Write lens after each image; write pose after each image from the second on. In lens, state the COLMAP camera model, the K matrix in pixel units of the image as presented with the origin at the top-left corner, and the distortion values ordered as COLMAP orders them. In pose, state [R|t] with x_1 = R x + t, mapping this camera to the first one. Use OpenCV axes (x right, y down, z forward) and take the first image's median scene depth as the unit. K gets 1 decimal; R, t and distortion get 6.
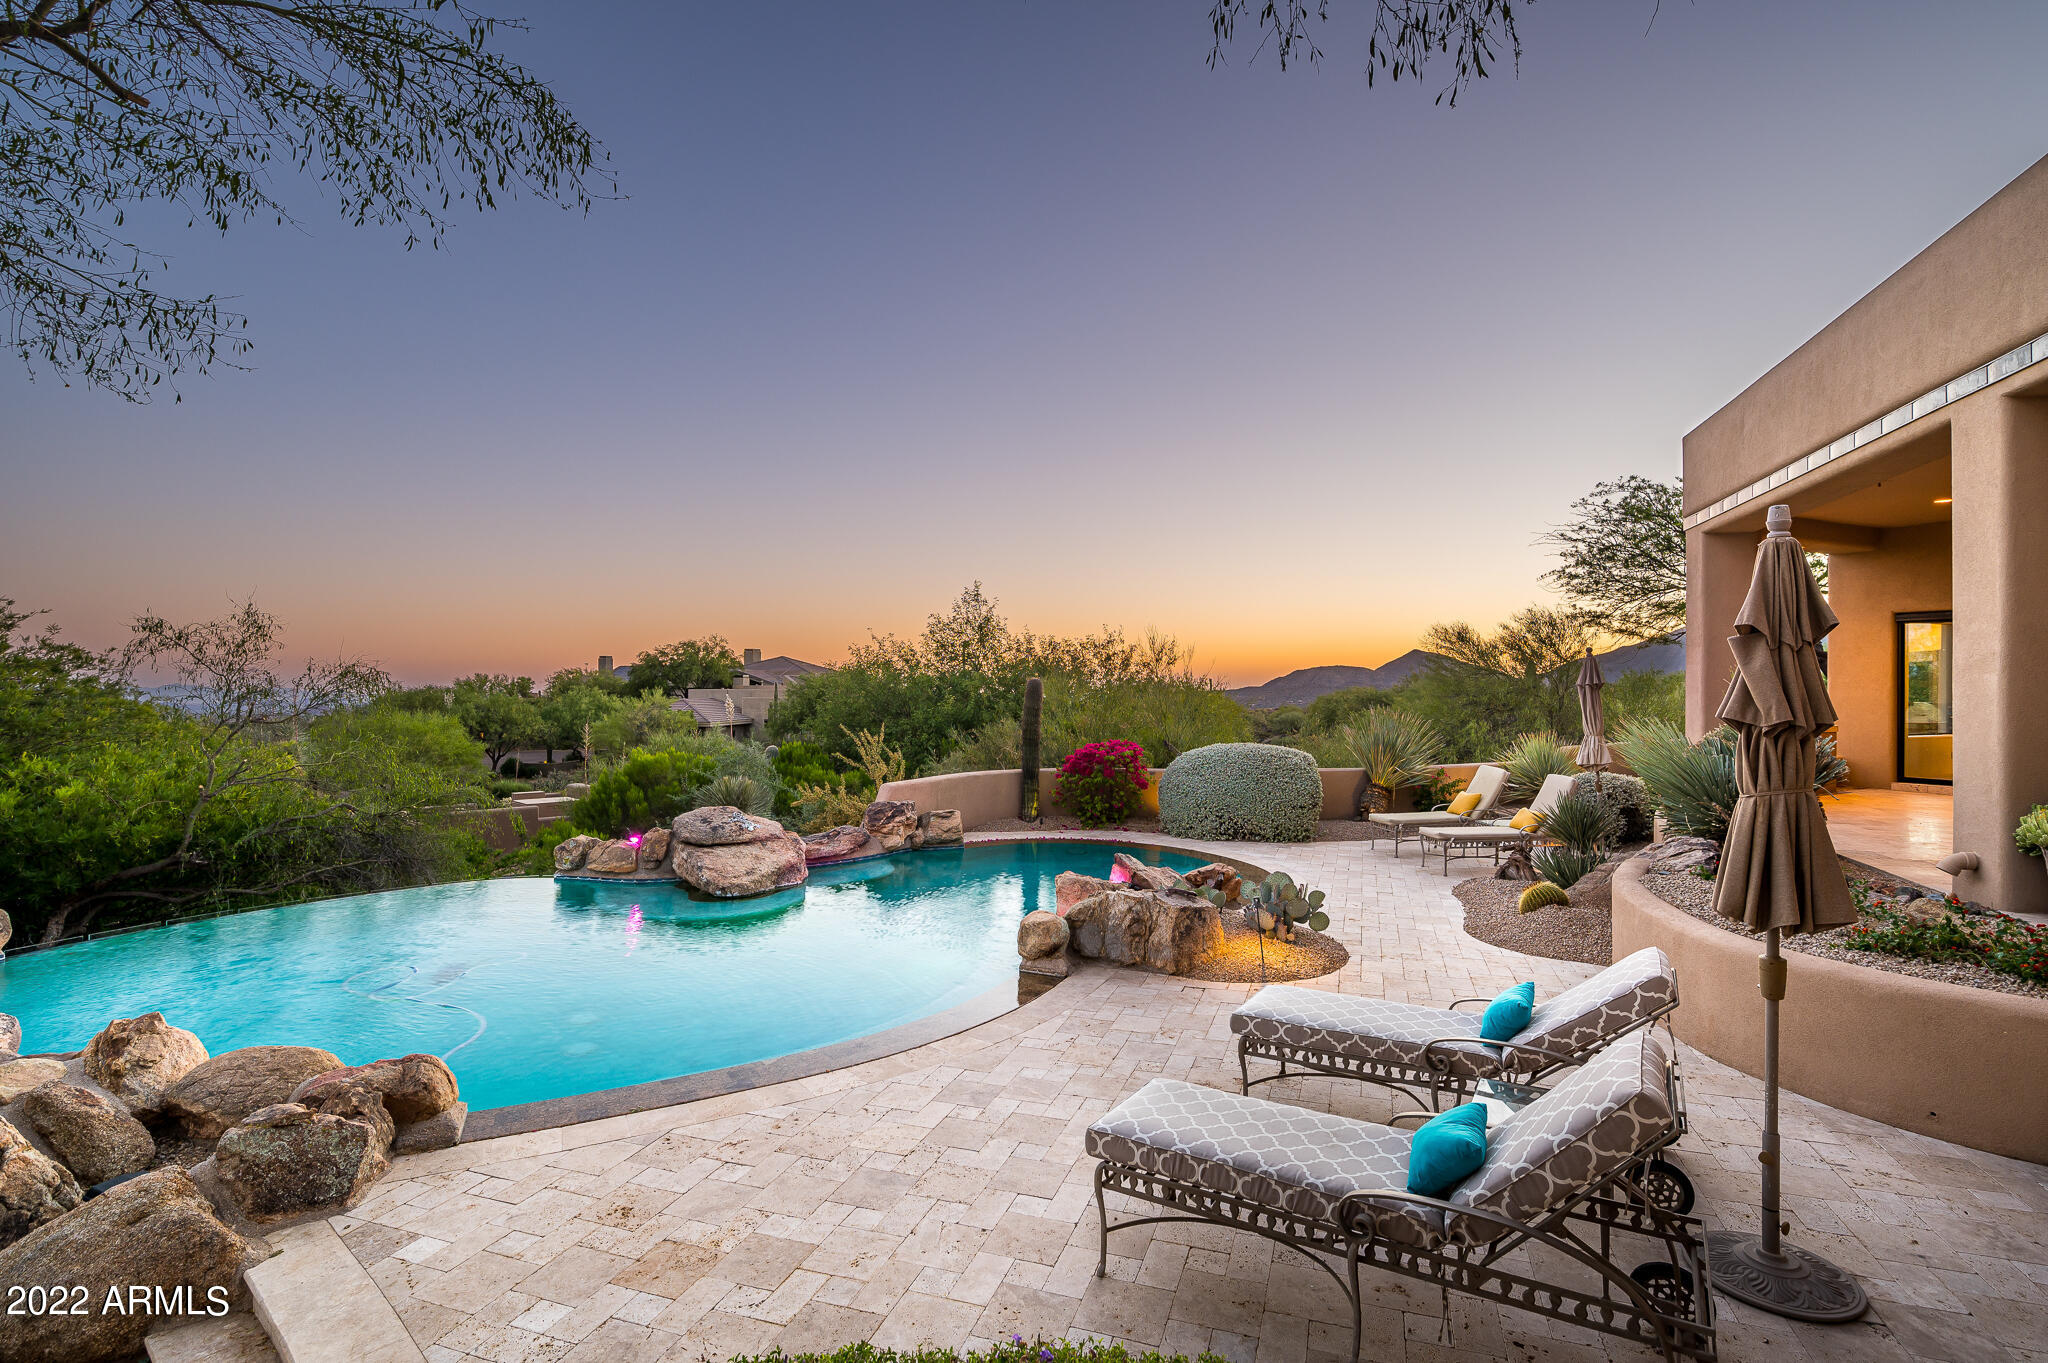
lens RADIAL K [[974.9, 0, 1024.0], [0, 974.9, 681.5], [0, 0, 1]] dist [0.001471, 0.000253]
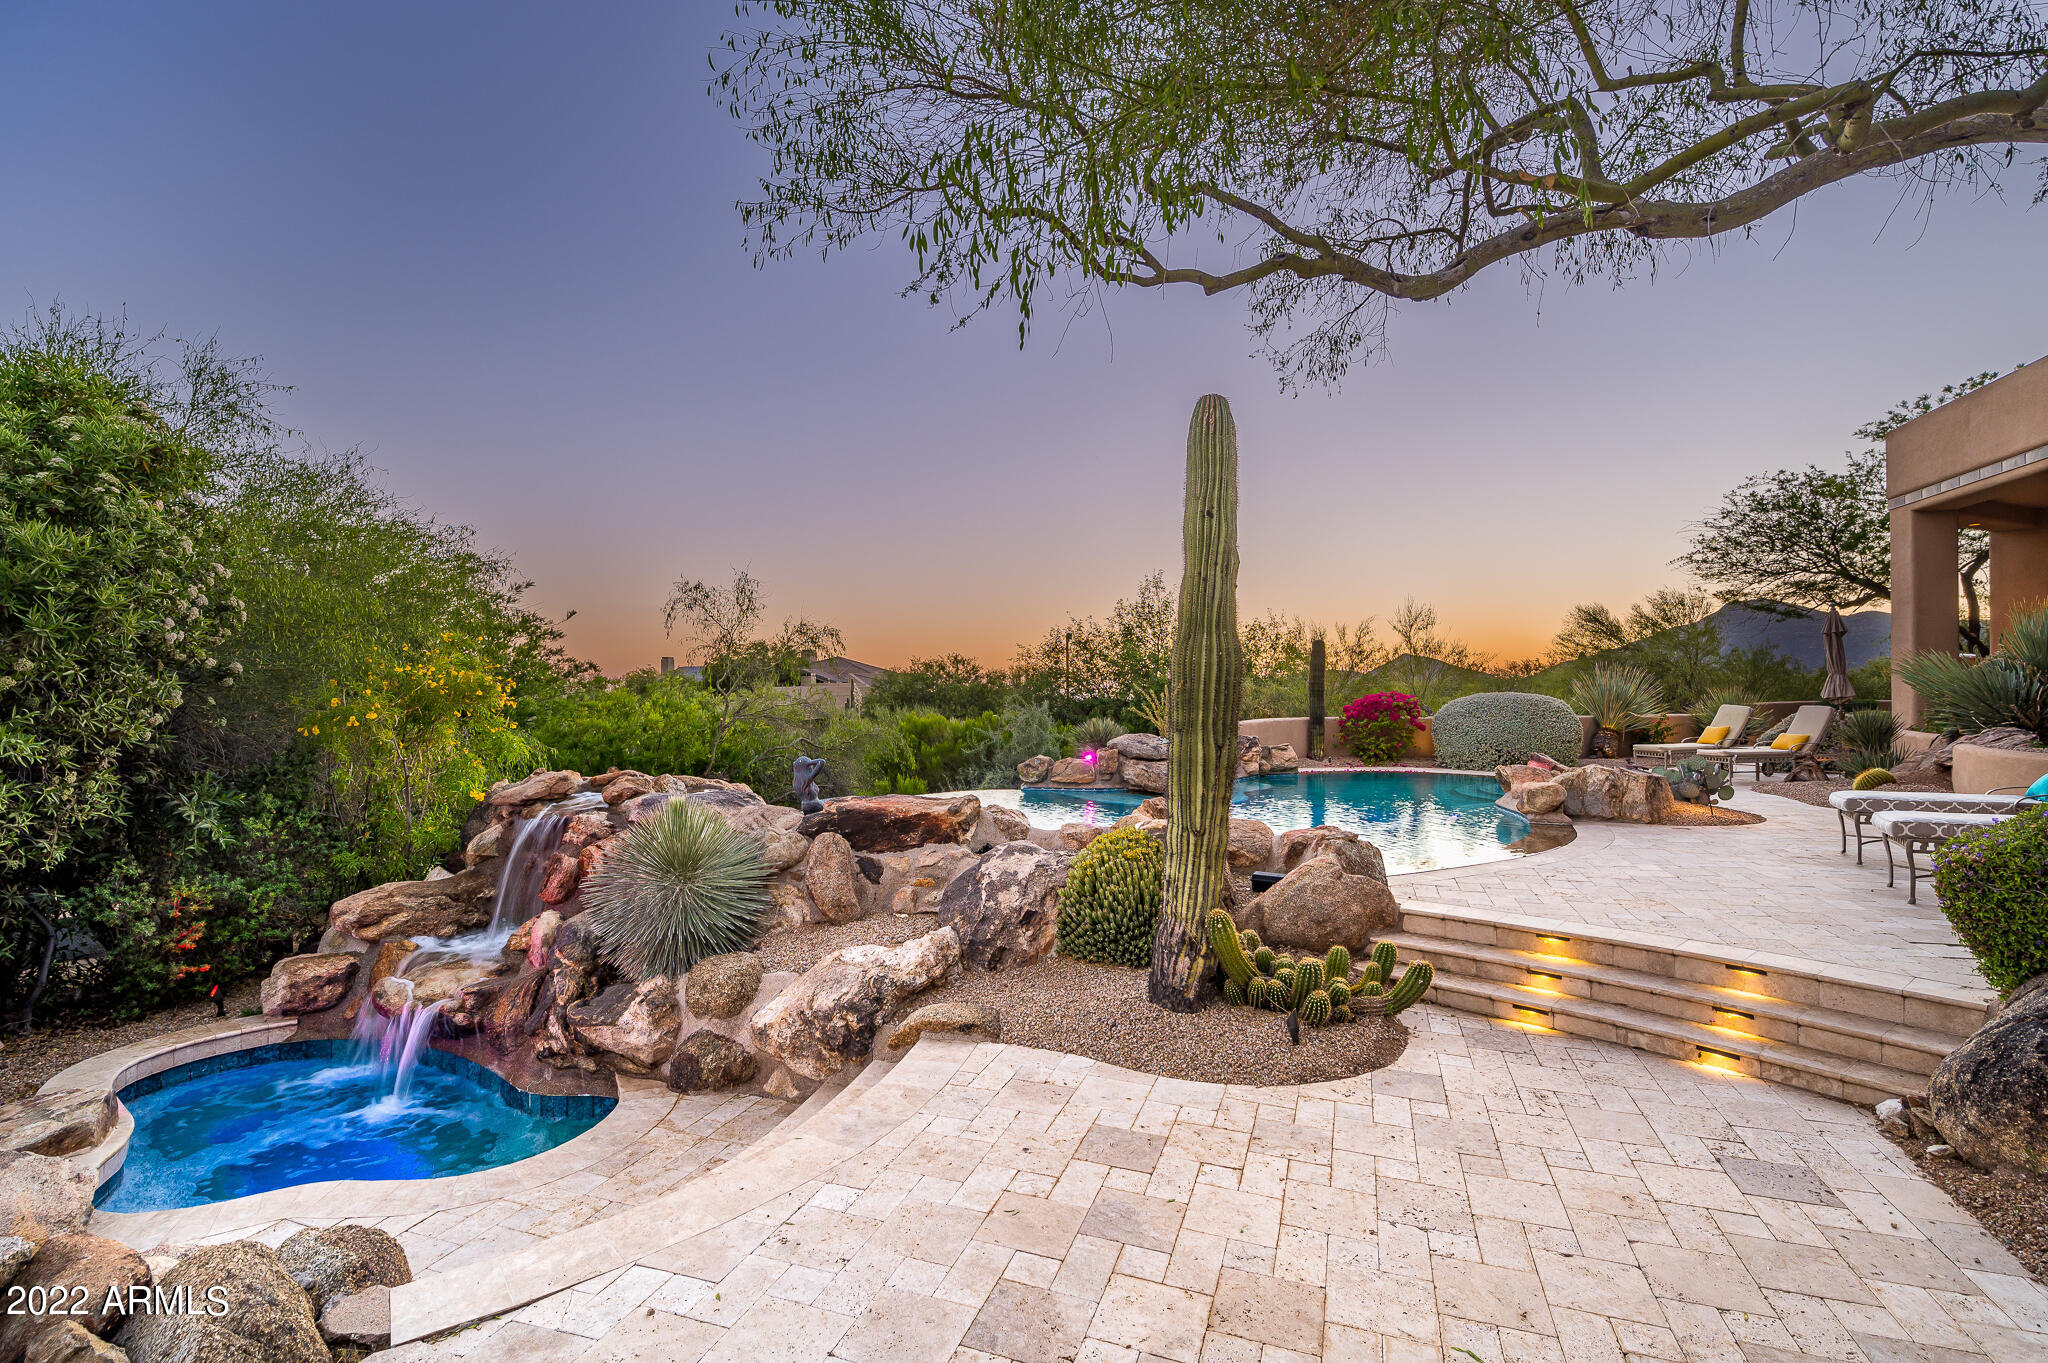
lens RADIAL K [[959.7, 0, 1024.0], [0, 959.7, 681.5], [0, 0, 1]] dist [0.001803, 0.000438]
pose [[0.999962, -0.005505, 0.006768, -0.490569], [0.005546, 0.999966, -0.006031, 0.072001], [-0.006735, 0.006069, 0.999959, -0.224852]]
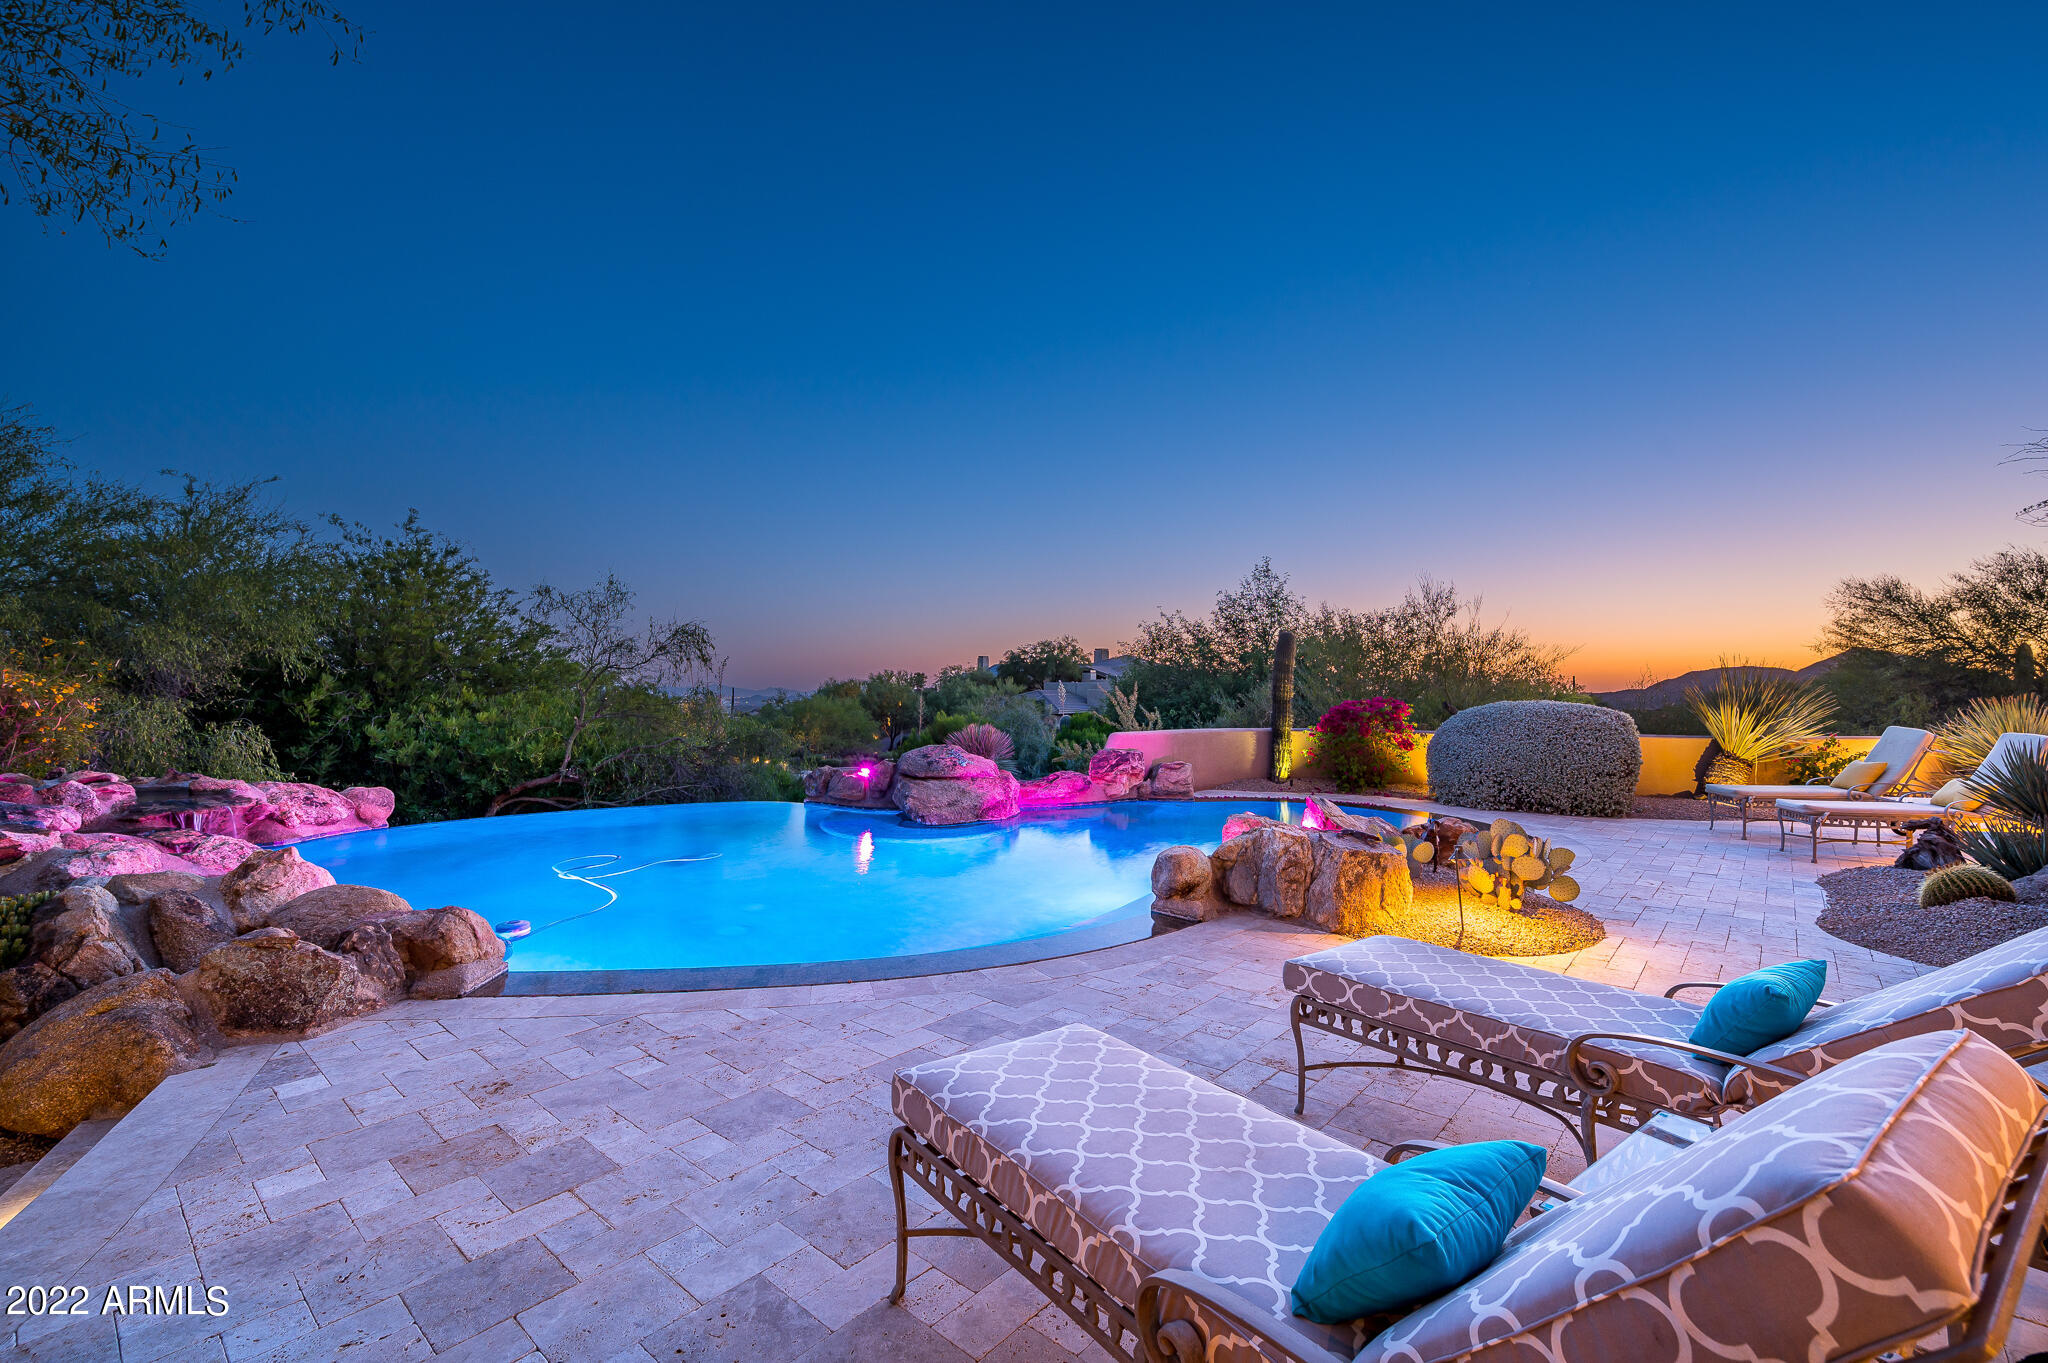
lens RADIAL K [[877.2, 0, 1024.0], [0, 877.2, 681.5], [0, 0, 1]] dist [-0.000730, 0.000047]
pose [[0.929622, -0.000817, -0.368513, 0.122024], [-0.000089, 0.999997, -0.002440, 0.065056], [0.368514, 0.002301, 0.929620, 0.159947]]
